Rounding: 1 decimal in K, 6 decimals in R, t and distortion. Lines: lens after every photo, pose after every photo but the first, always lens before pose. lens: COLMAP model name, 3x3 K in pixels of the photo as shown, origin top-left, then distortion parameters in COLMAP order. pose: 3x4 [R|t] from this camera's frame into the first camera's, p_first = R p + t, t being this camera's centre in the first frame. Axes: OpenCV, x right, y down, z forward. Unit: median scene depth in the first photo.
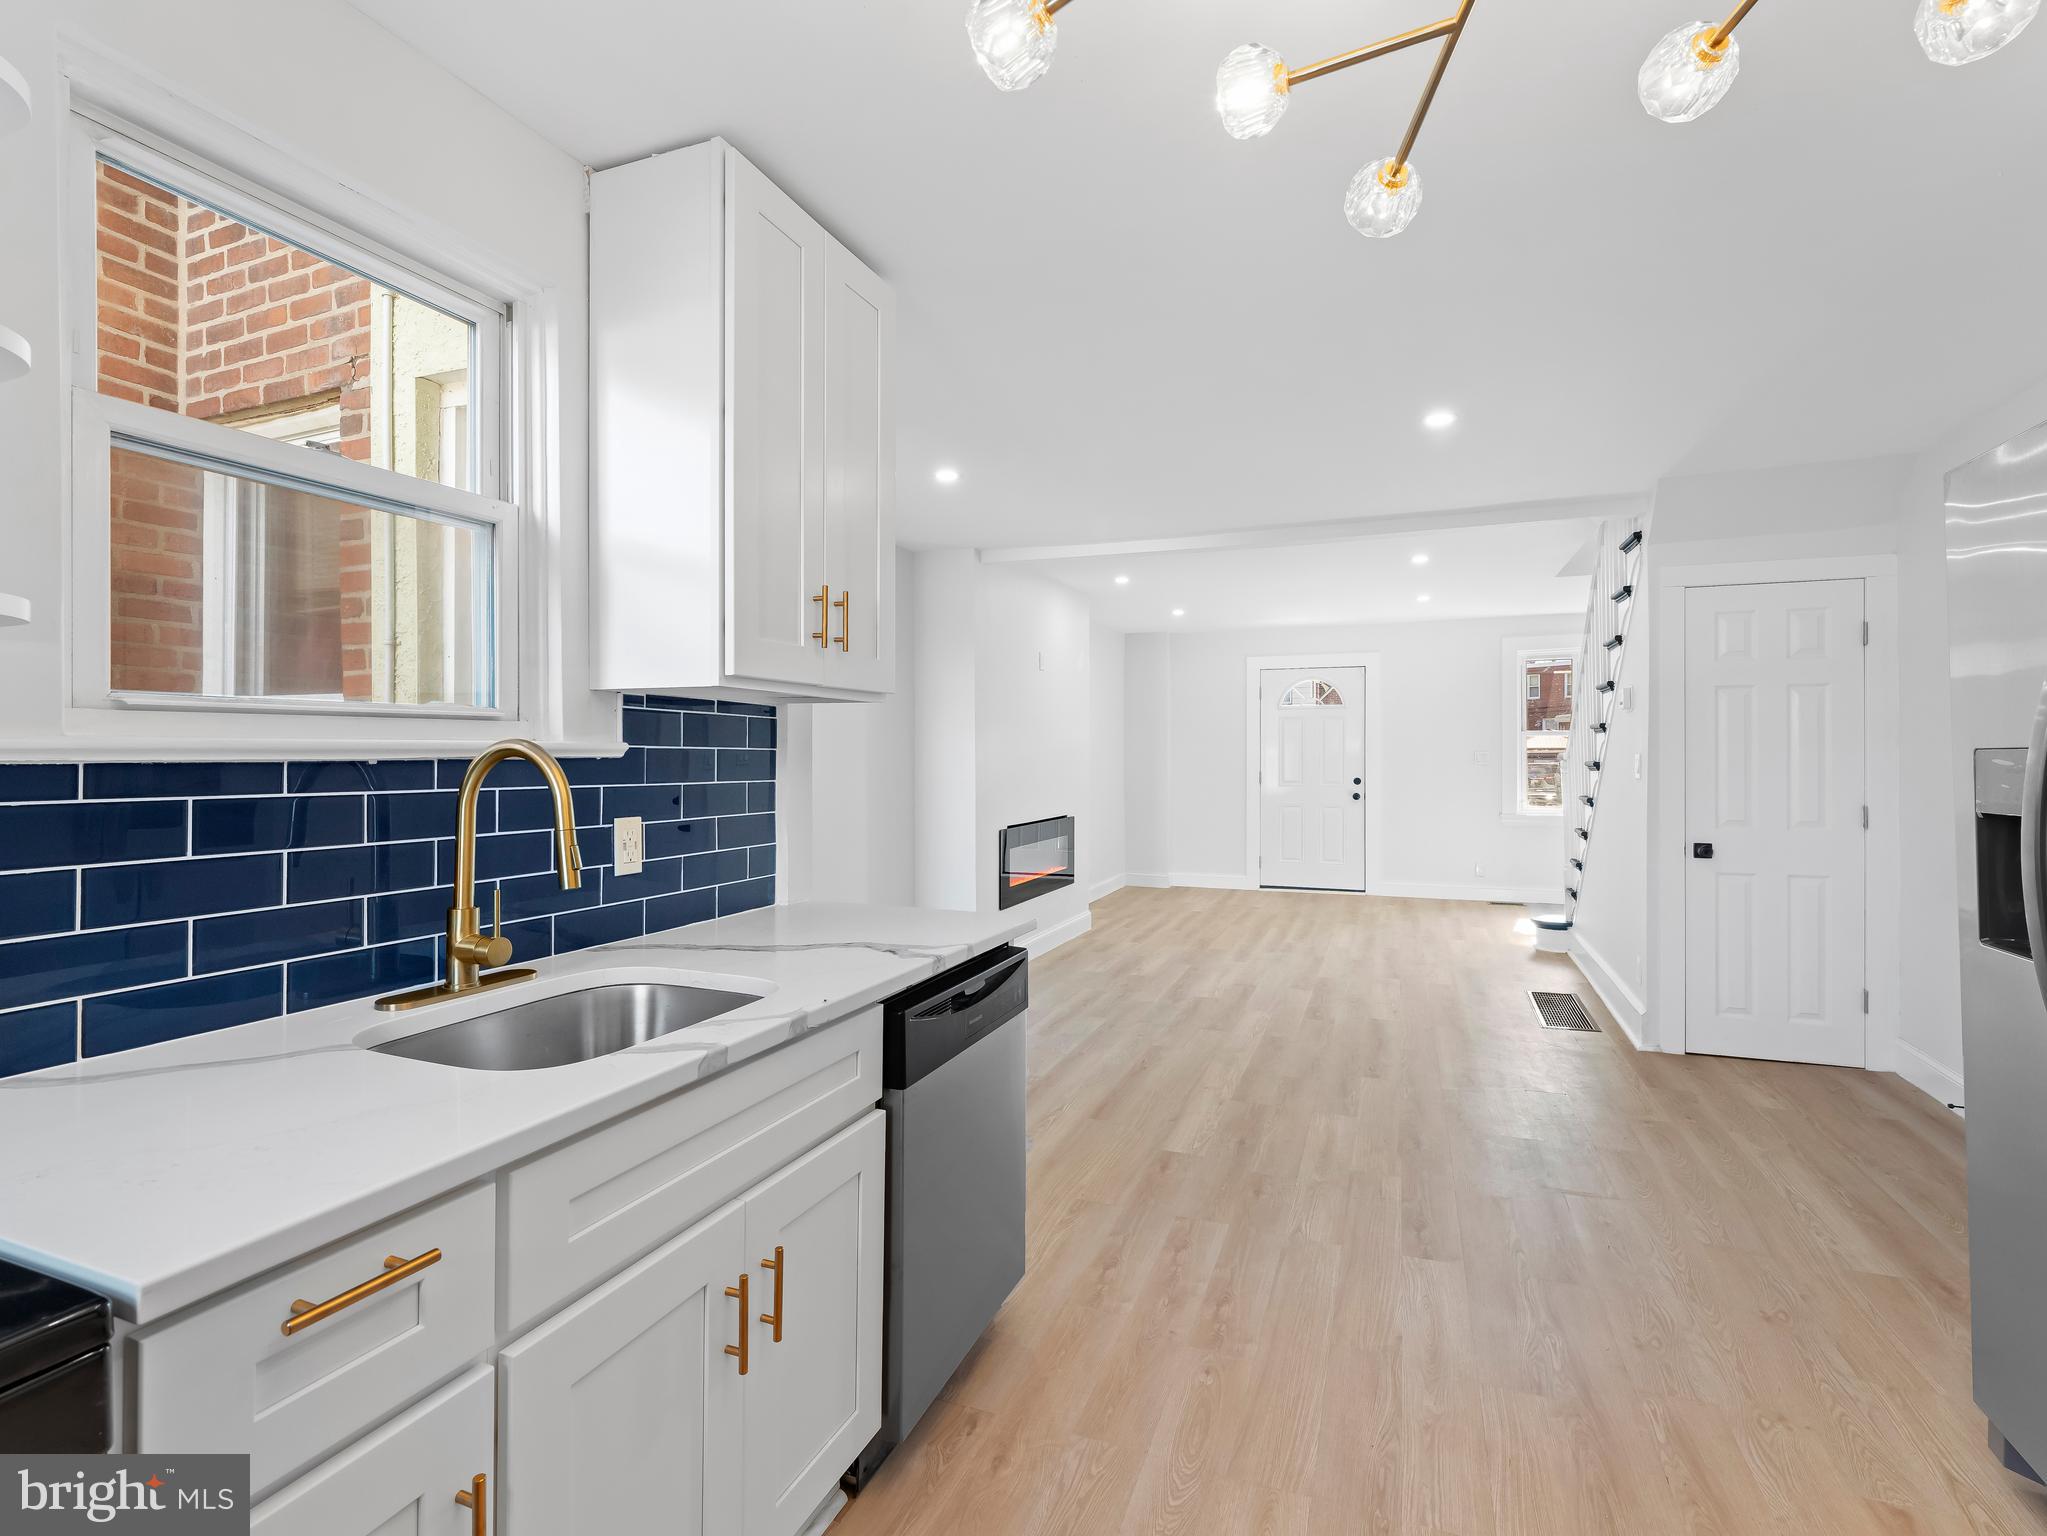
lens RADIAL K [[988.9, 0, 1025.5], [0, 988.9, 758.9], [0, 0, 1]] dist [-0.002825, 0.000523]
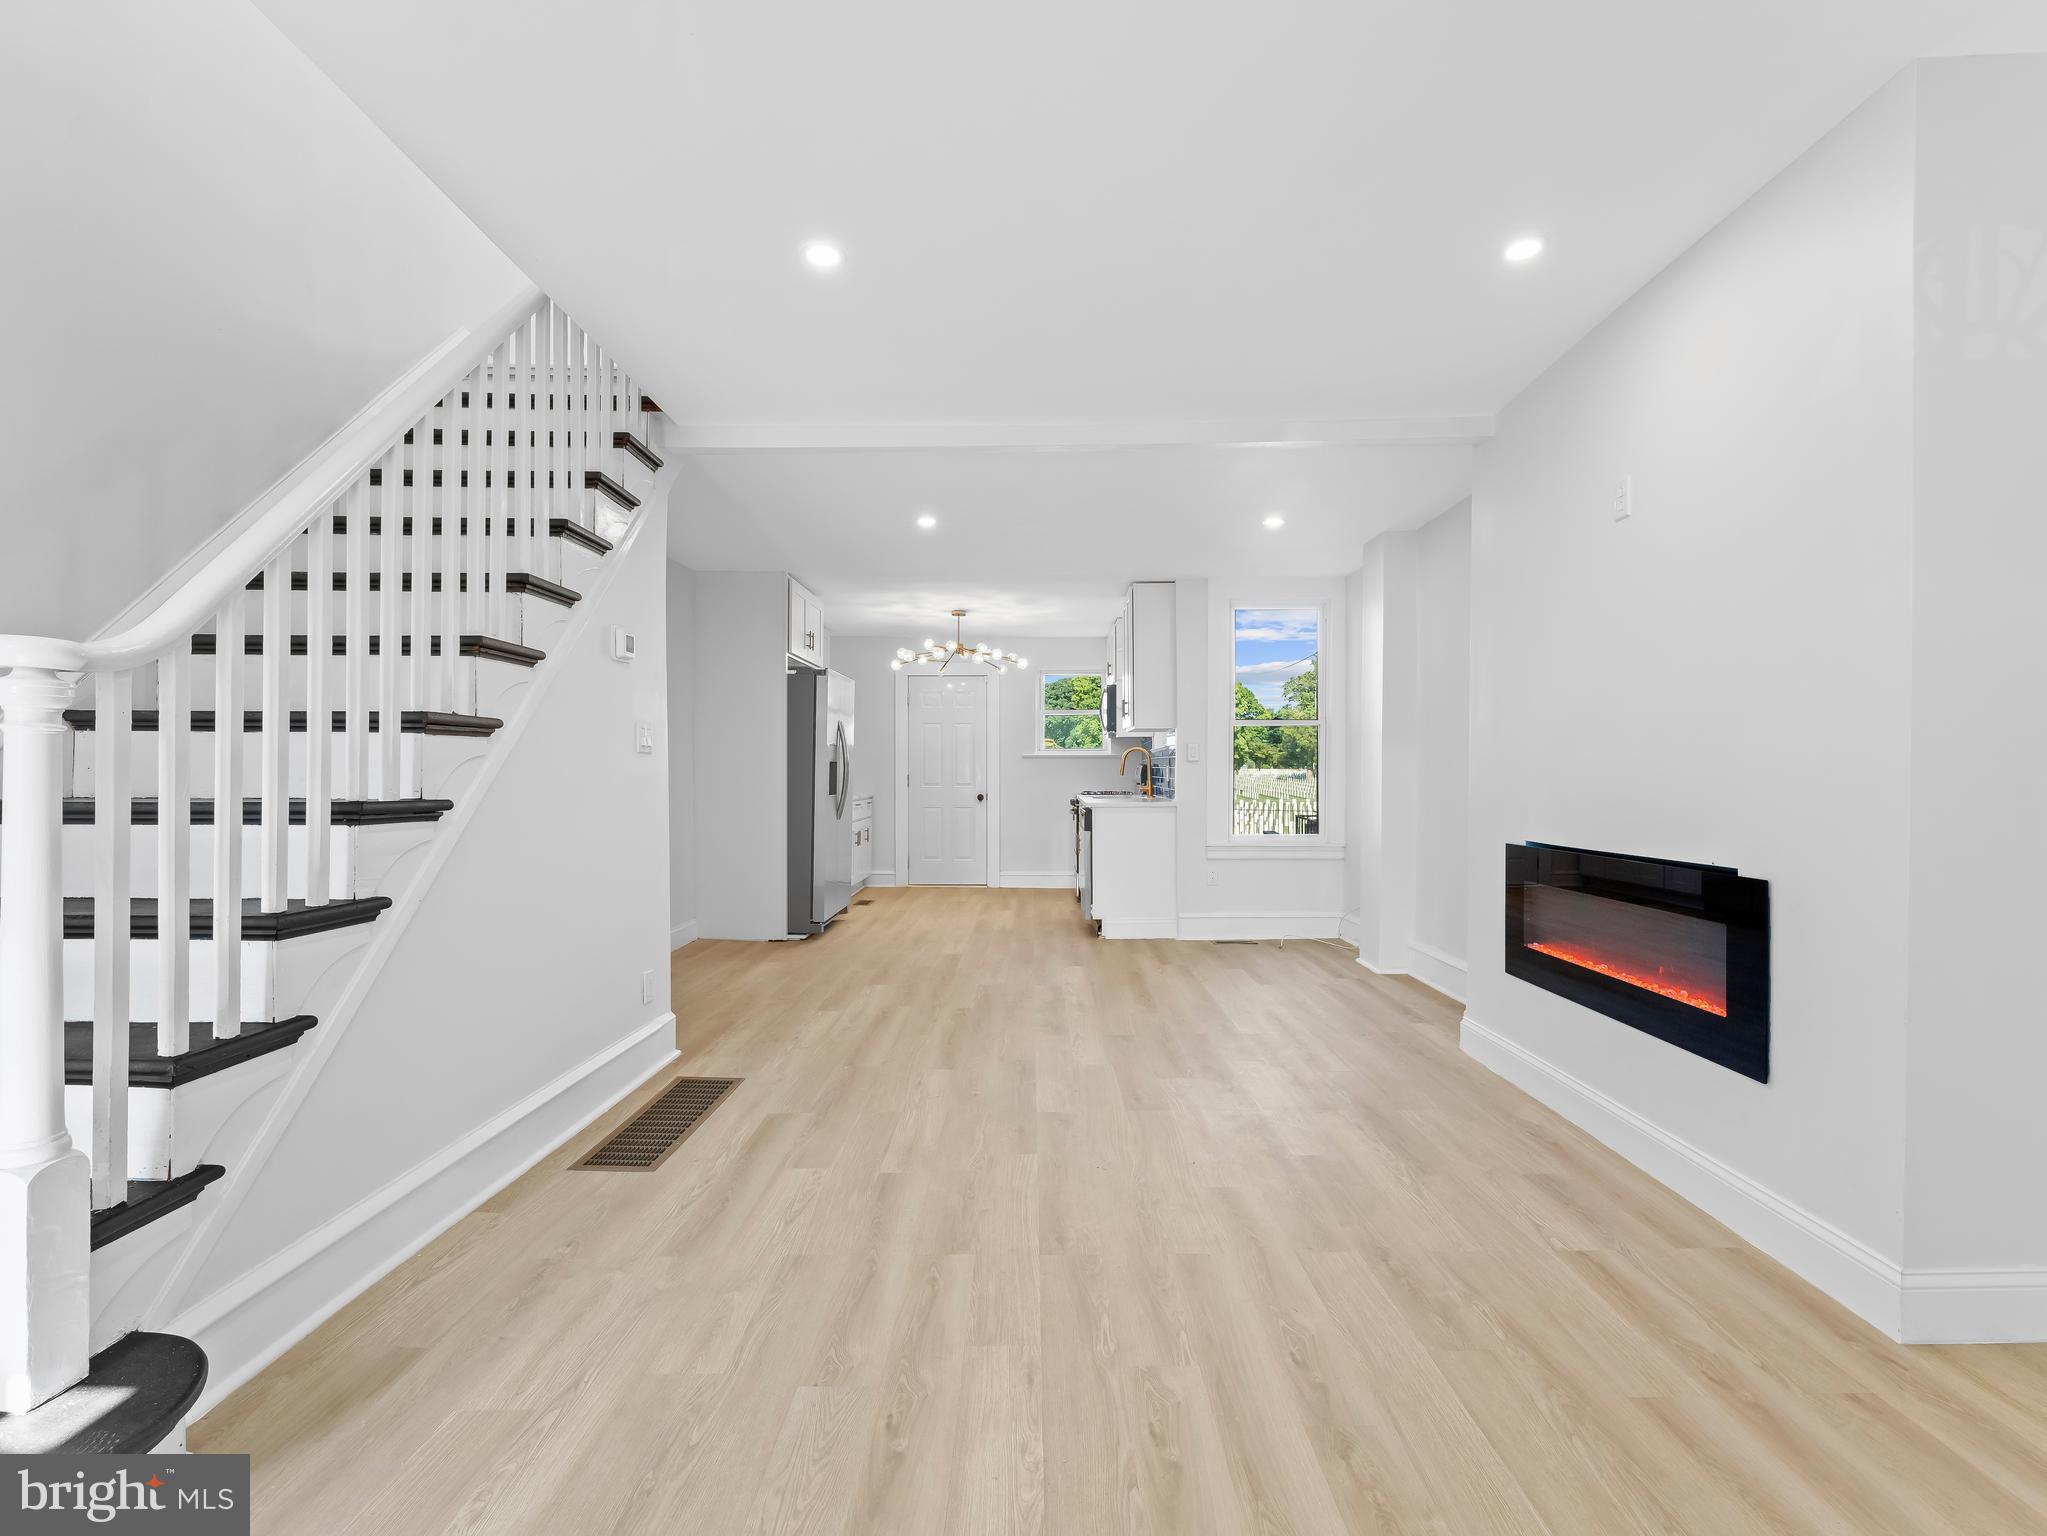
lens RADIAL K [[988.9, 0, 1019.7], [0, 988.9, 775.6], [0, 0, 1]] dist [-0.002825, 0.000523]
pose [[-0.939858, 0.004058, -0.341542, 0.759688], [0.001990, 0.999978, 0.006405, 0.039940], [0.341560, 0.005340, -0.939845, 2.348754]]
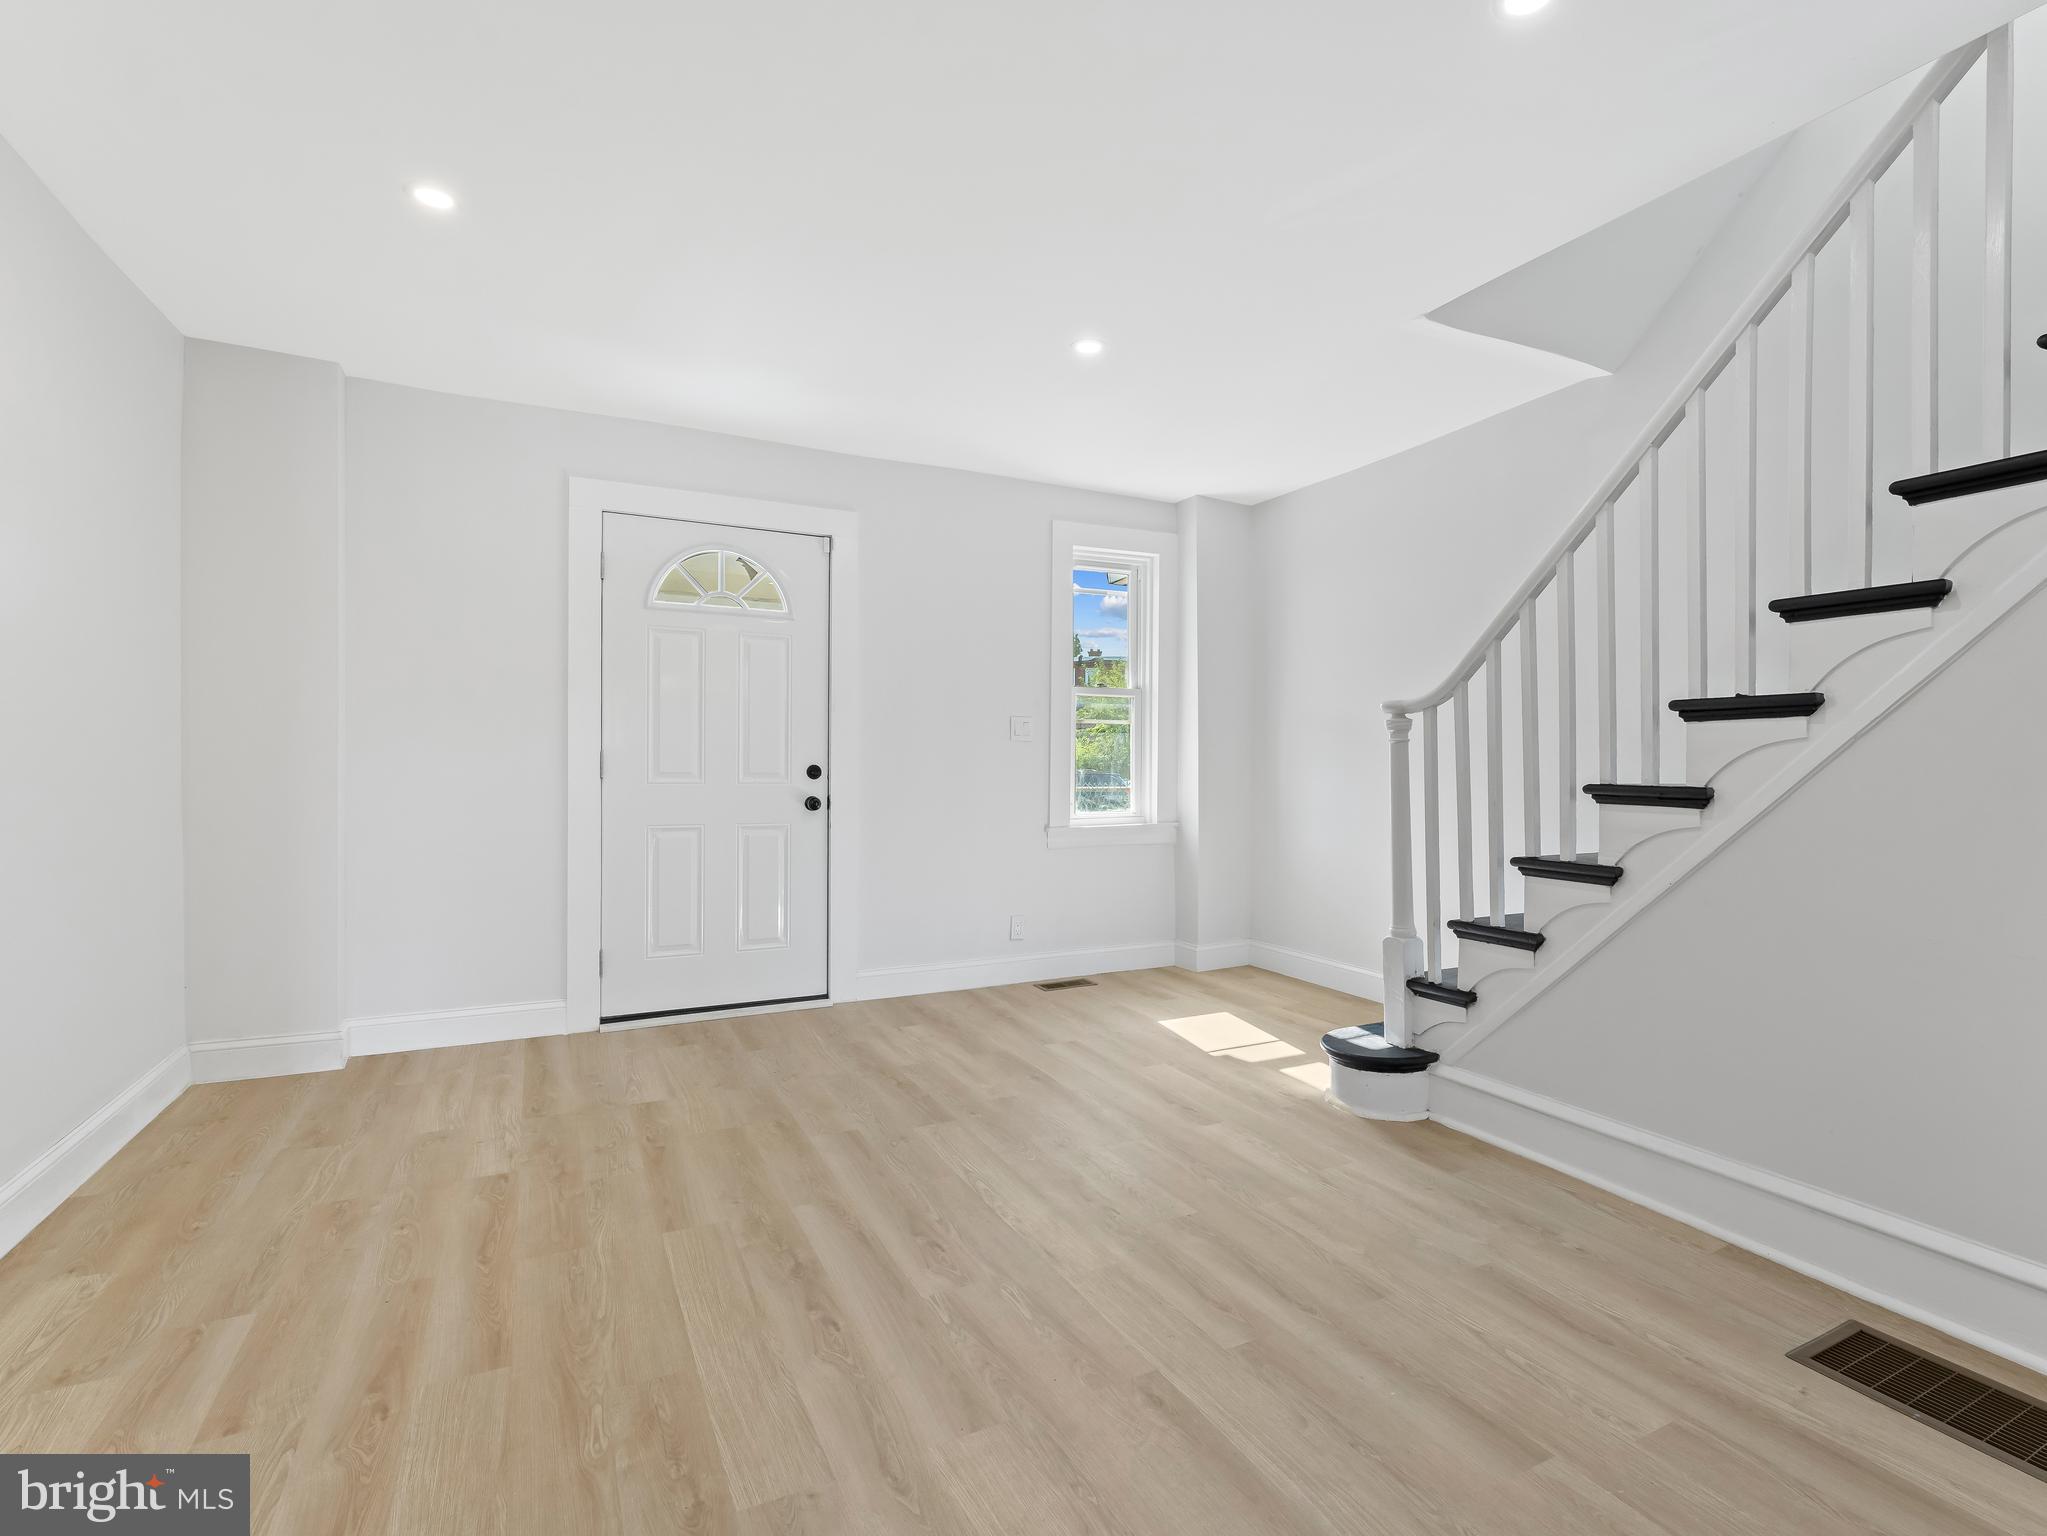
lens RADIAL K [[988.9, 0, 1073.0], [0, 988.9, 766.0], [0, 0, 1]] dist [-0.002825, 0.000523]
pose [[0.654159, 0.000591, 0.756357, 0.125306], [-0.001612, 0.999999, 0.000613, 0.047584], [-0.756356, -0.001620, 0.654159, 1.462011]]
